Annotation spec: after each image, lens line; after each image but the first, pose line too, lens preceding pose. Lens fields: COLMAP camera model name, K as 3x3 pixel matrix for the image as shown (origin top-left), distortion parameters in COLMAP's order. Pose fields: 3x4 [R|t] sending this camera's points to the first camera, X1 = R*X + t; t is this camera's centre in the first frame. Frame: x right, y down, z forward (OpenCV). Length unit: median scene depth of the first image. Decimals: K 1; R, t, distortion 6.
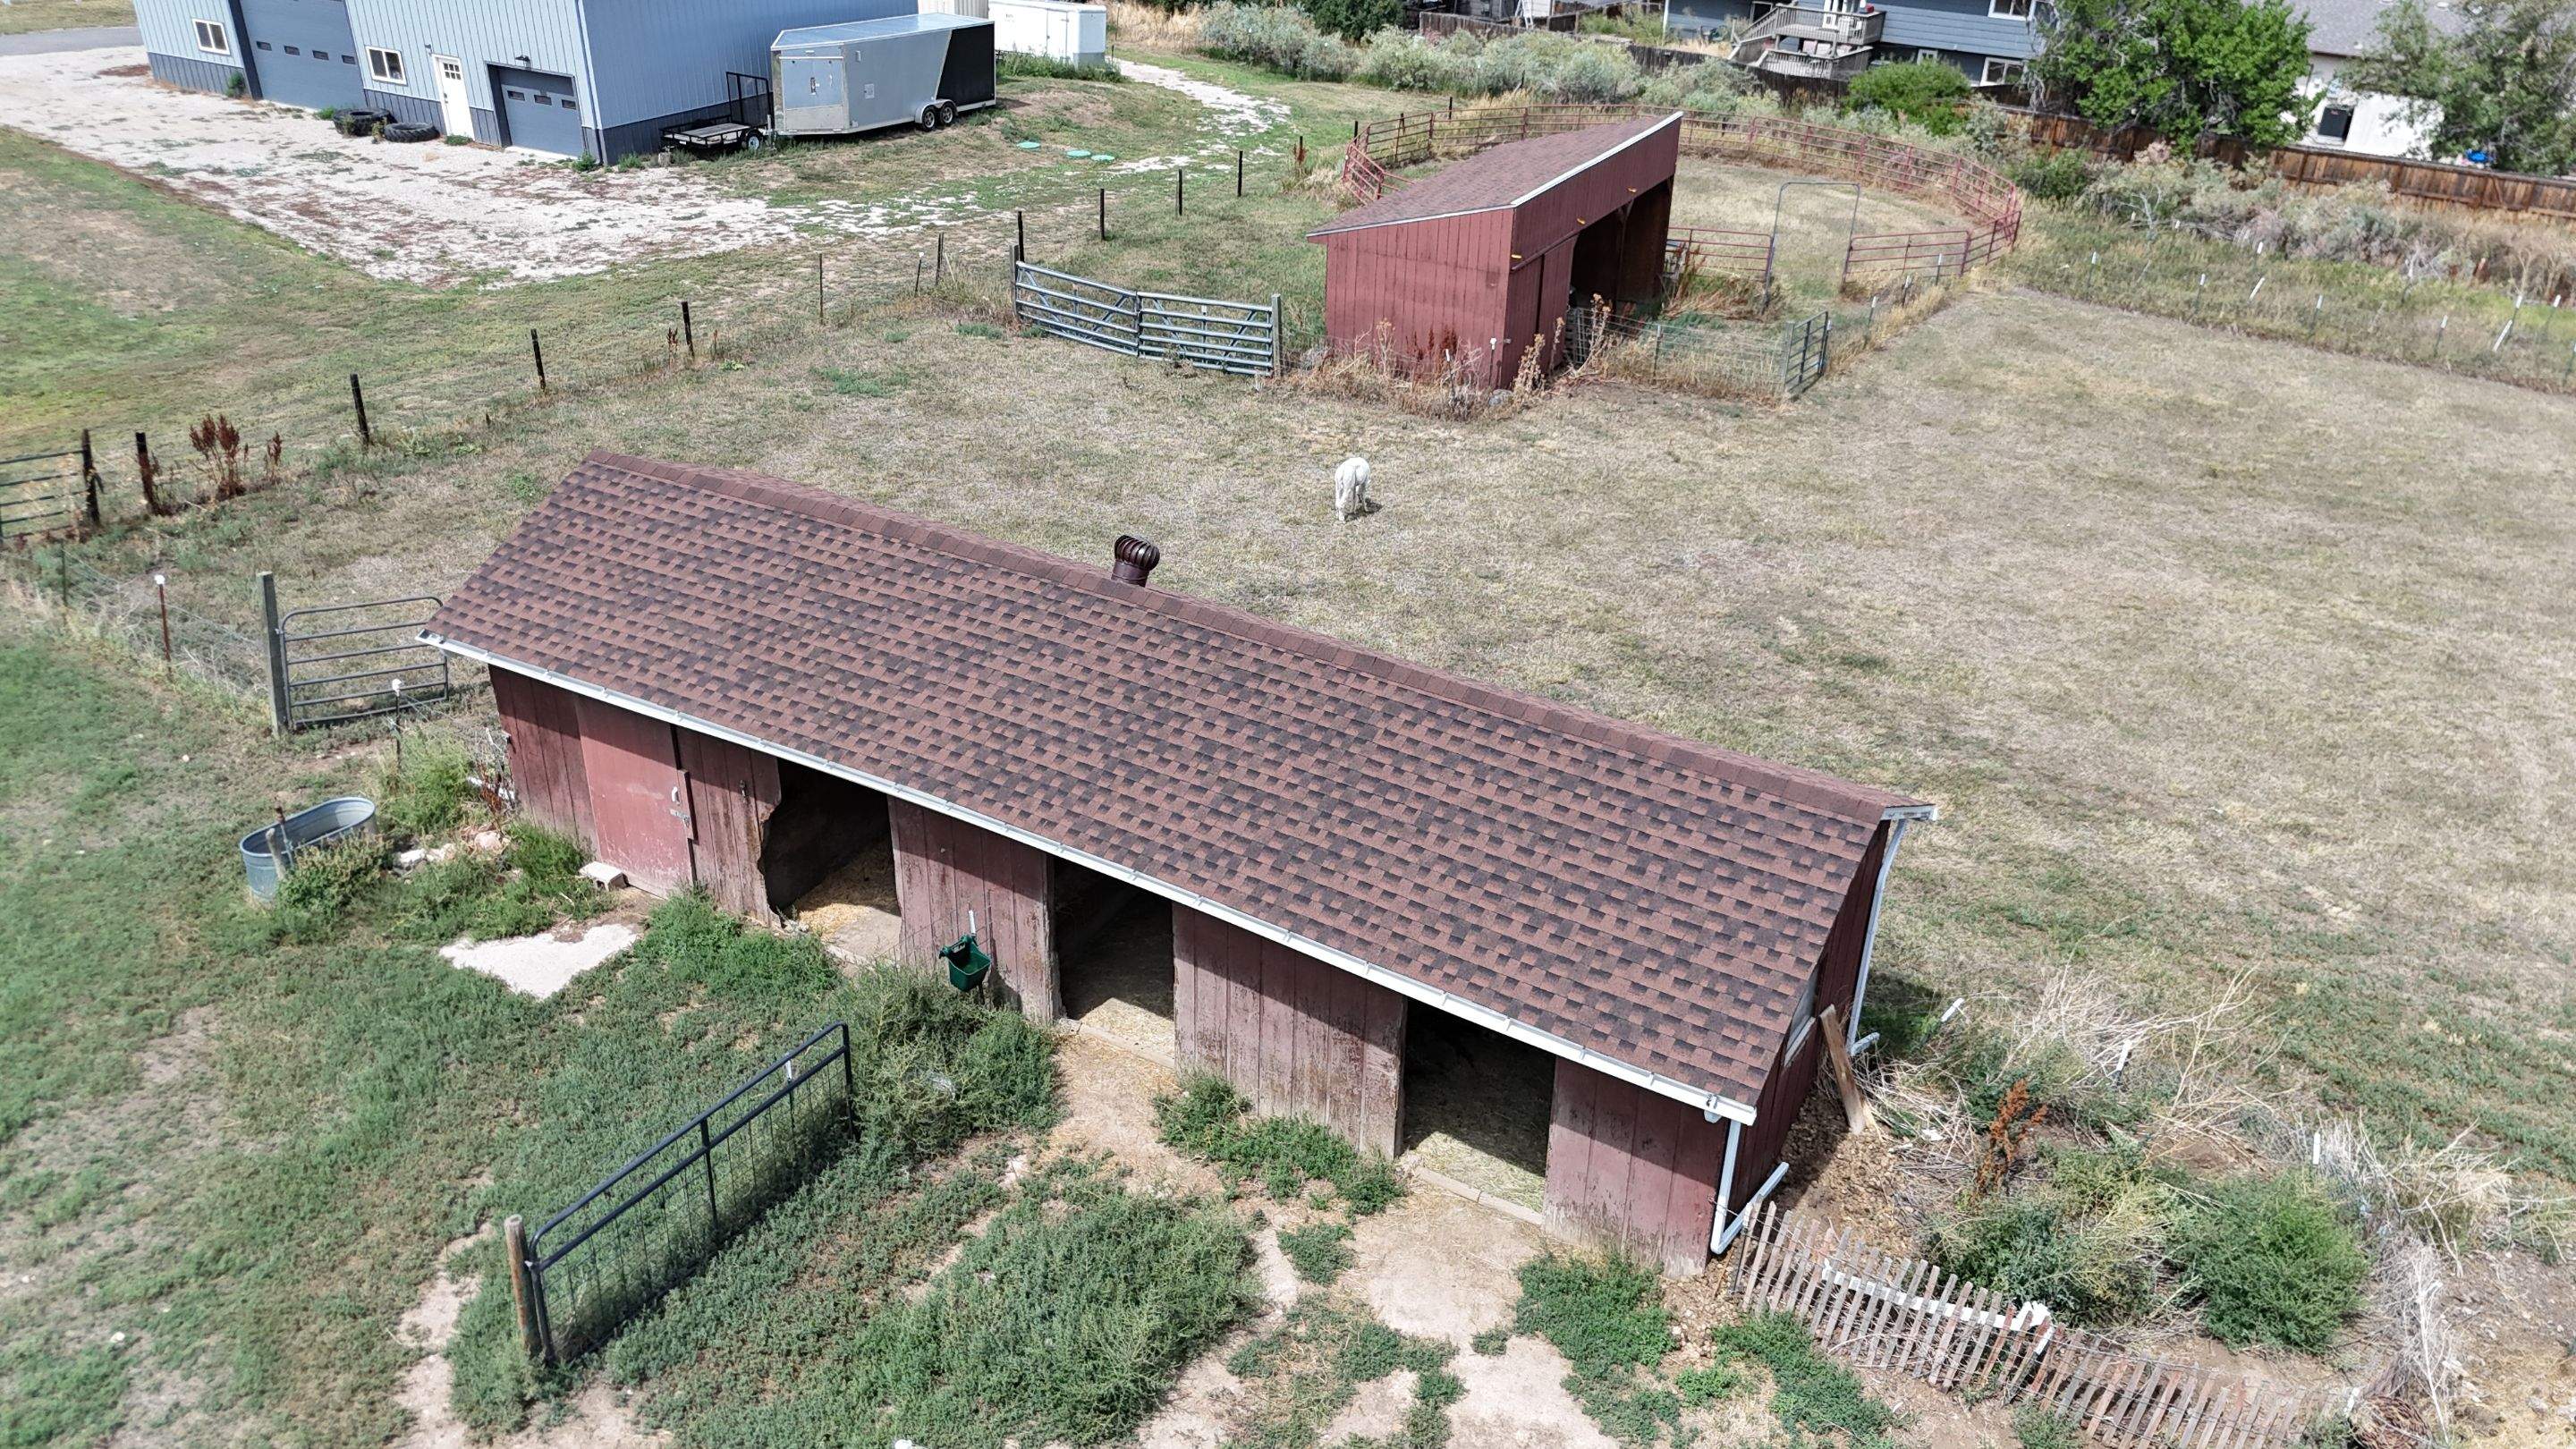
lens RADIAL K [[1842.8, 0, 1288.0], [0, 1842.8, 724.5], [0, 0, 1]] dist [0.003287, -0.000128]
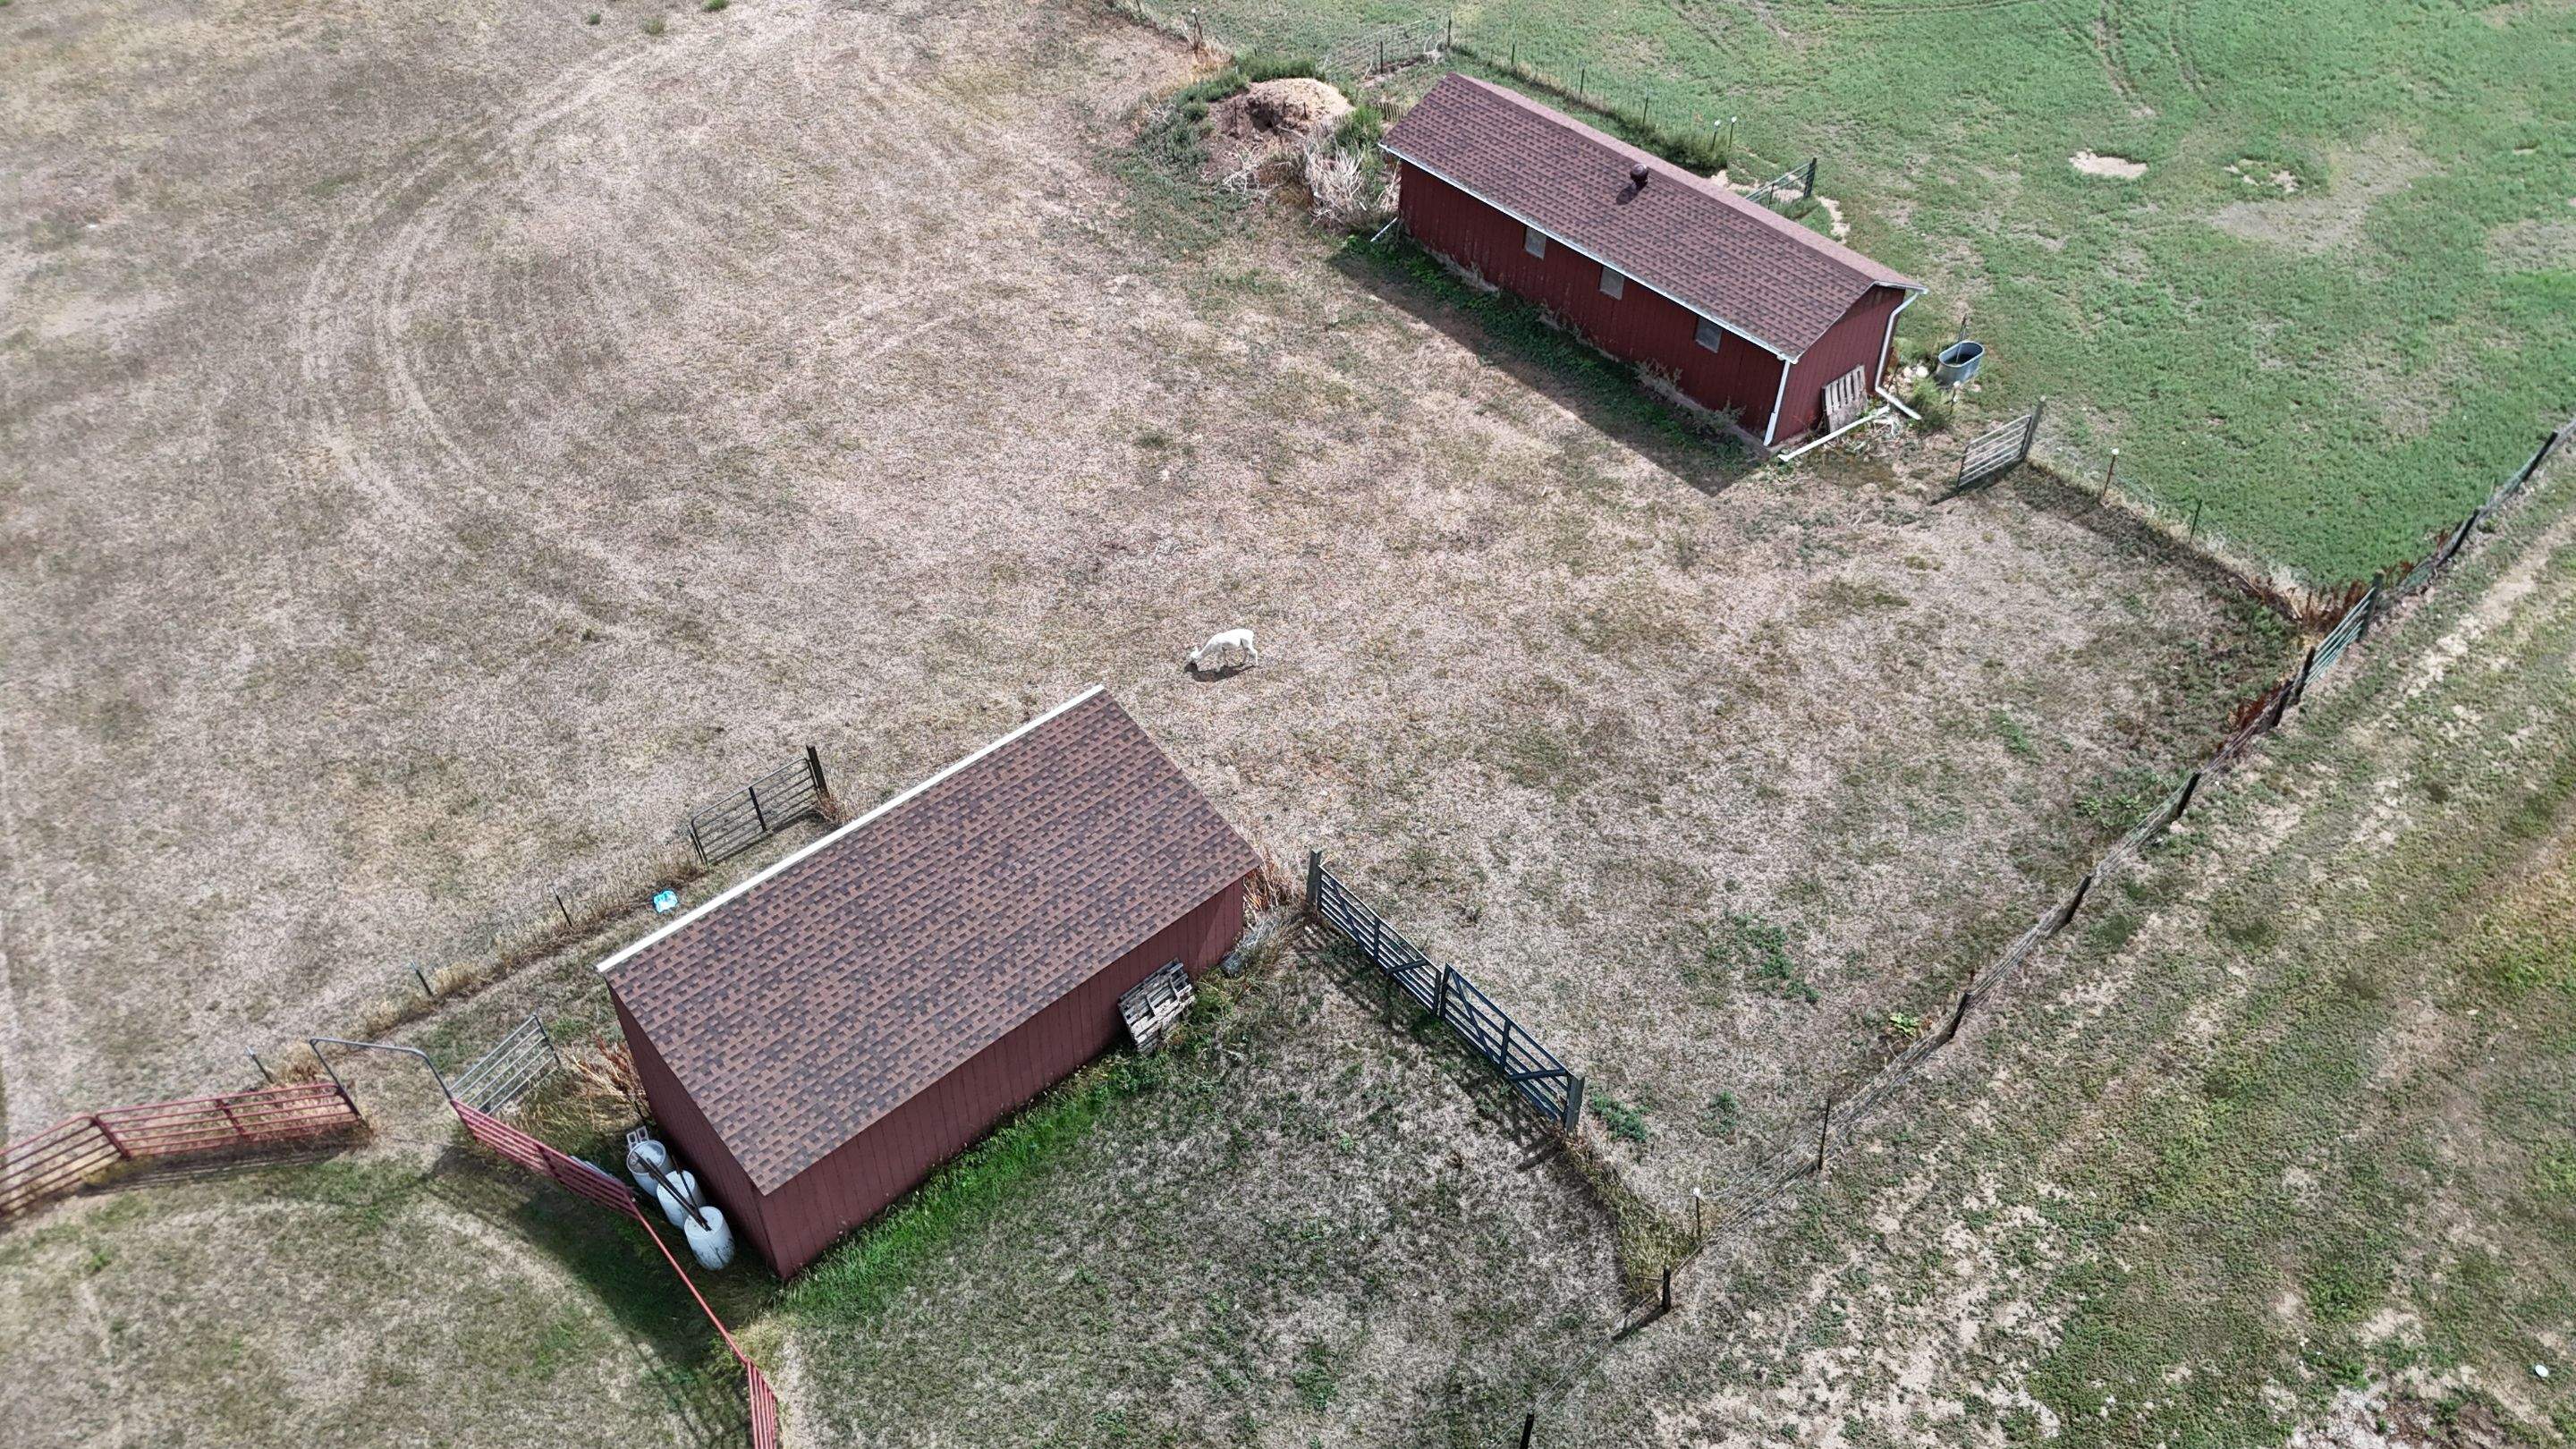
lens RADIAL K [[1842.8, 0, 1288.0], [0, 1842.8, 724.5], [0, 0, 1]] dist [0.003287, -0.000128]
pose [[-0.945155, -0.246875, 0.213857, -0.216449], [0.136595, 0.295985, 0.945375, -1.408139], [-0.296688, 0.922738, -0.246029, 1.465230]]
